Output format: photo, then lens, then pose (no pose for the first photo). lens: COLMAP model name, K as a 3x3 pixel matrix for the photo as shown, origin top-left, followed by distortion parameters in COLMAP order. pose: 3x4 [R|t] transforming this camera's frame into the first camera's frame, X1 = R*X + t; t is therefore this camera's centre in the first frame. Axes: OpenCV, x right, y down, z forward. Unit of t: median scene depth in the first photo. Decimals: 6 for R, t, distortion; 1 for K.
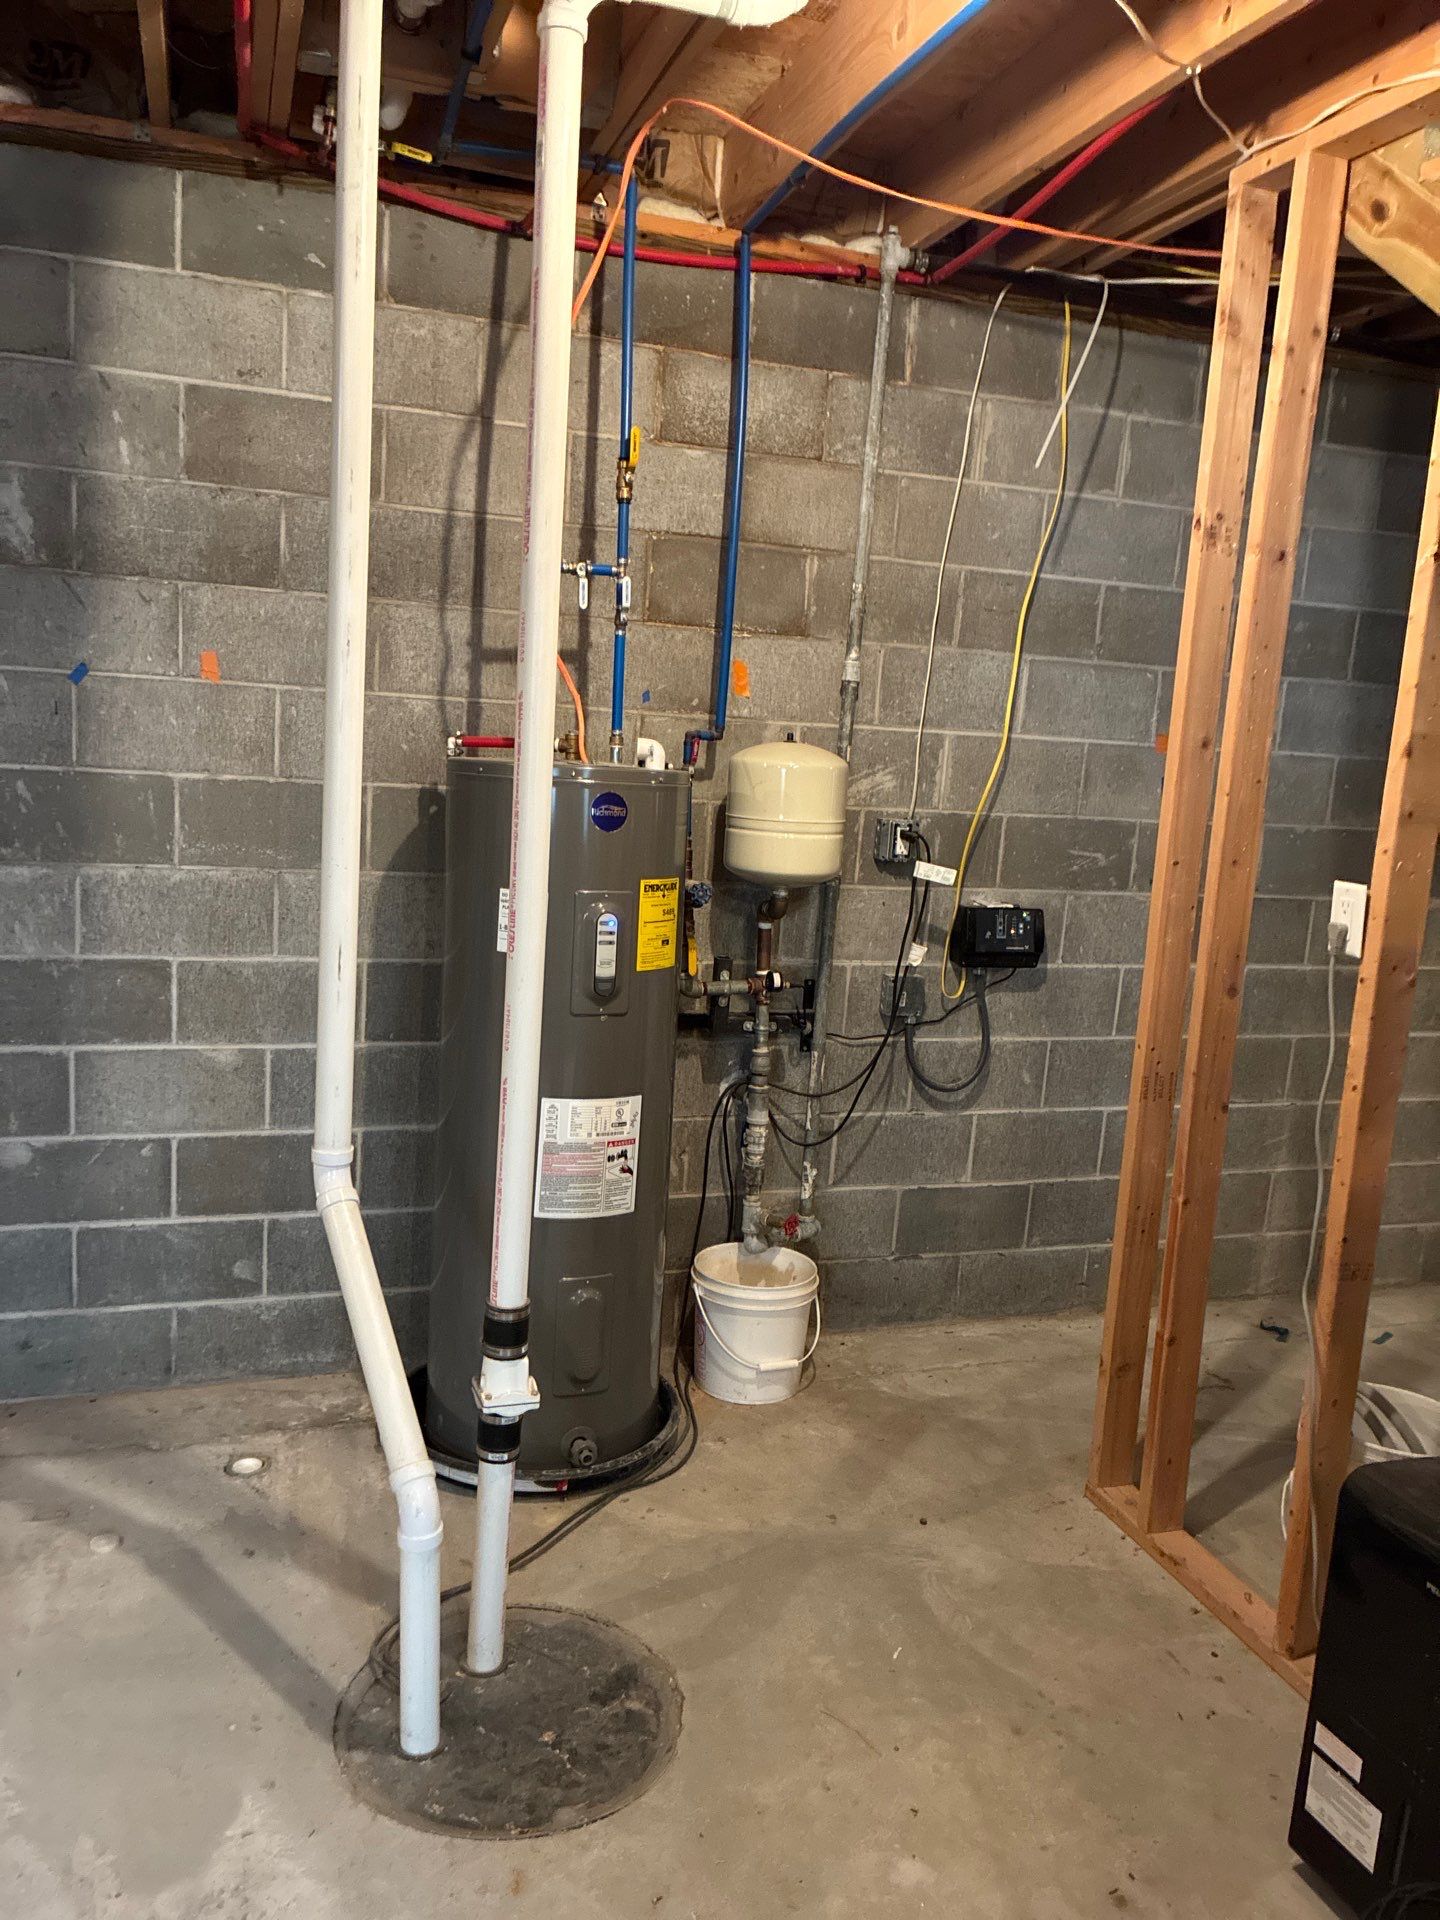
lens RADIAL K [[1452.4, 0, 720.8], [0, 1452.4, 954.9], [0, 0, 1]] dist [0.045289, -0.067175]
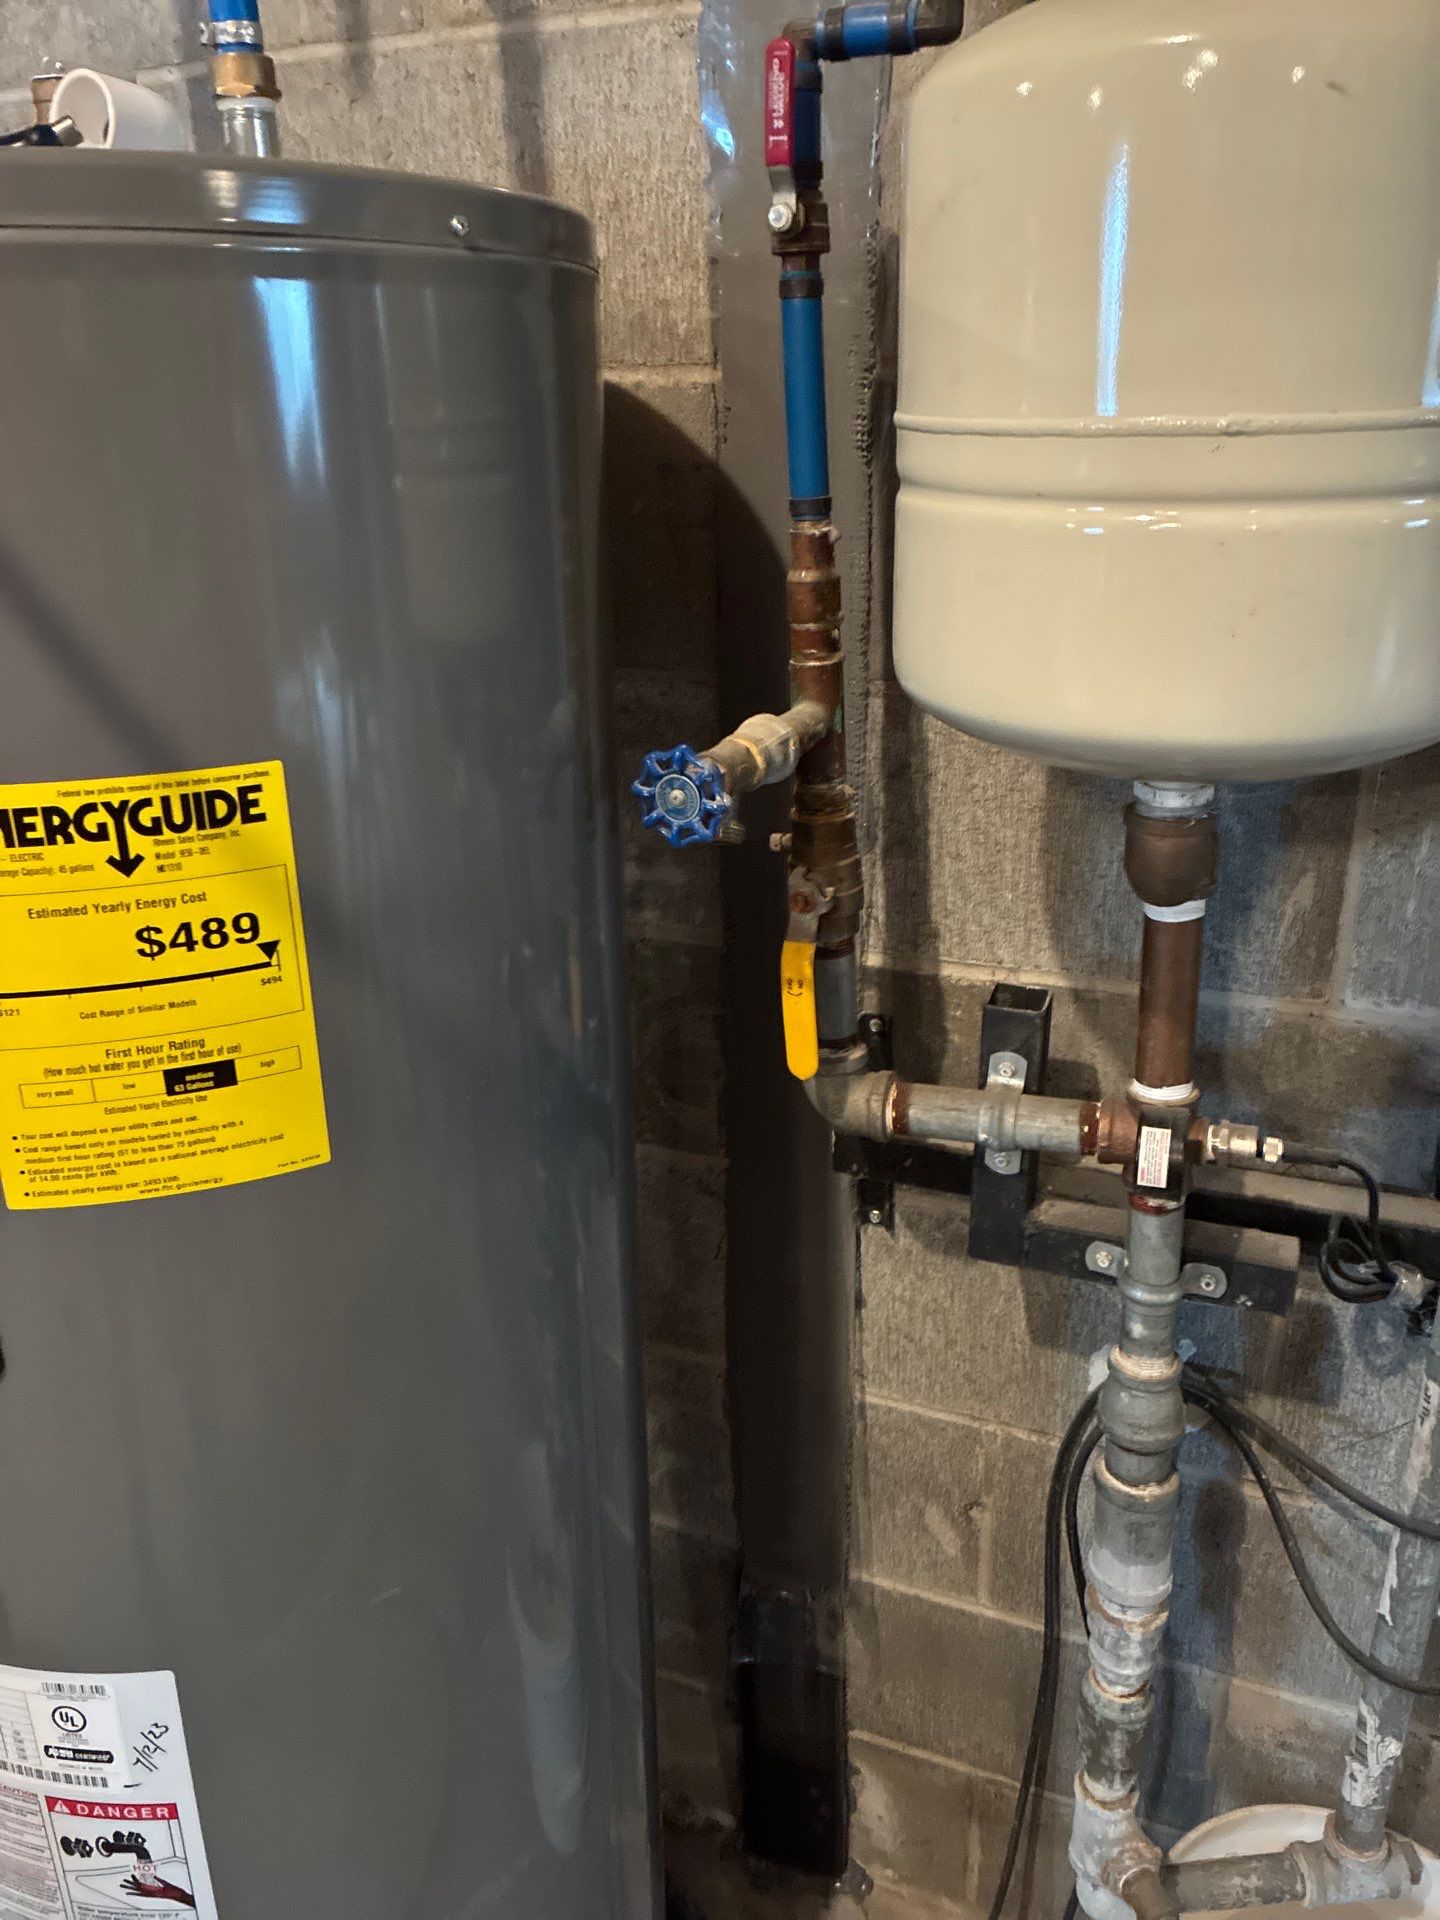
lens RADIAL K [[1452.4, 0, 720.8], [0, 1452.4, 954.9], [0, 0, 1]] dist [0.045289, -0.067175]
pose [[0.760977, 0.167749, -0.626717, 0.128305], [-0.027996, 0.973586, 0.226600, -0.066021], [0.648175, -0.154892, 0.745572, 0.794383]]
